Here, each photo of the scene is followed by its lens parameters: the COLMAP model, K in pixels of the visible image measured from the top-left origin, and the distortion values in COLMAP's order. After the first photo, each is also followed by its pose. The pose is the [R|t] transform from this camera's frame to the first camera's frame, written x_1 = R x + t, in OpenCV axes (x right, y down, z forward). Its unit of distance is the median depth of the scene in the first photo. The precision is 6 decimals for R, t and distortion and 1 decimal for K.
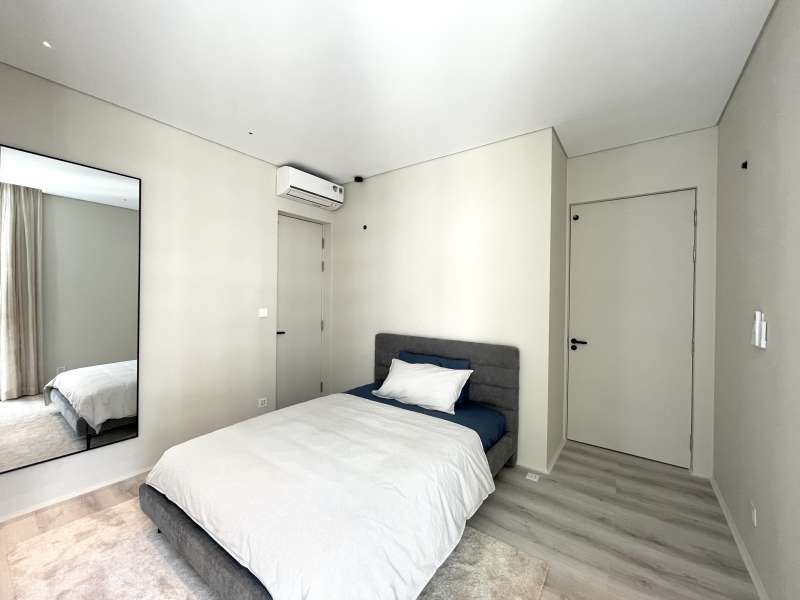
lens RADIAL K [[322.4, 0, 398.6], [0, 322.4, 301.7], [0, 0, 1]] dist [0.003933, -0.000886]
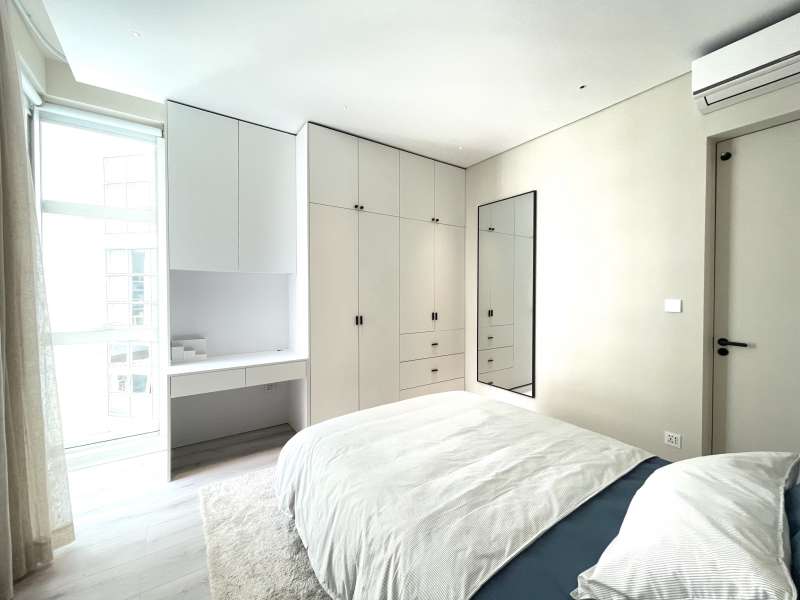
lens RADIAL K [[322.4, 0, 397.1], [0, 322.4, 298.5], [0, 0, 1]] dist [0.003933, -0.000886]
pose [[-0.343732, 0.011328, -0.938999, 0.662360], [-0.012621, 0.999781, 0.016682, 0.026036], [0.938983, 0.017585, -0.343514, 1.108621]]
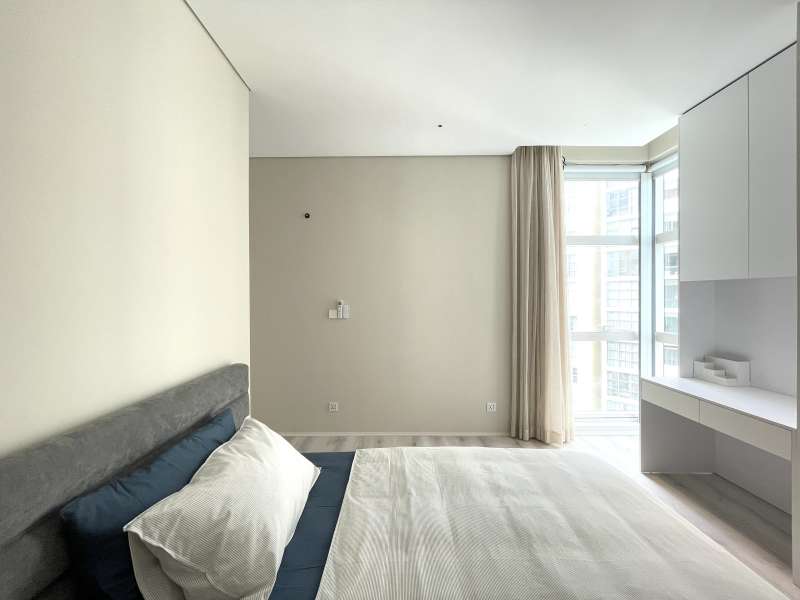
lens RADIAL K [[322.4, 0, 396.8], [0, 322.4, 298.1], [0, 0, 1]] dist [0.003933, -0.000886]
pose [[-0.580482, -0.009120, 0.814222, -0.550364], [0.009612, 0.999791, 0.018051, -0.022538], [-0.814216, 0.018305, -0.580273, 1.483130]]
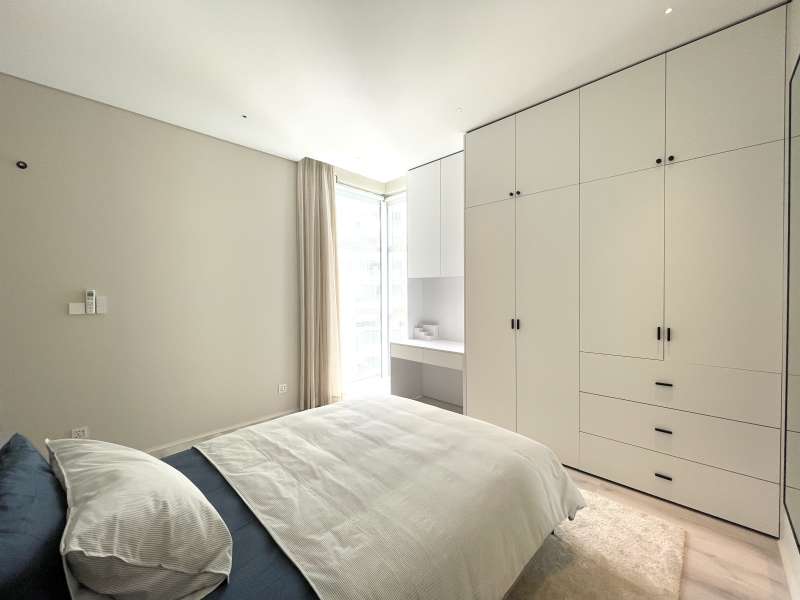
lens RADIAL K [[322.4, 0, 393.0], [0, 322.4, 297.8], [0, 0, 1]] dist [0.003933, -0.000886]
pose [[-0.986691, -0.003272, 0.162576, -0.398681], [0.001470, 0.999577, 0.029037, 0.009927], [-0.162602, 0.028889, -0.986269, 1.786558]]
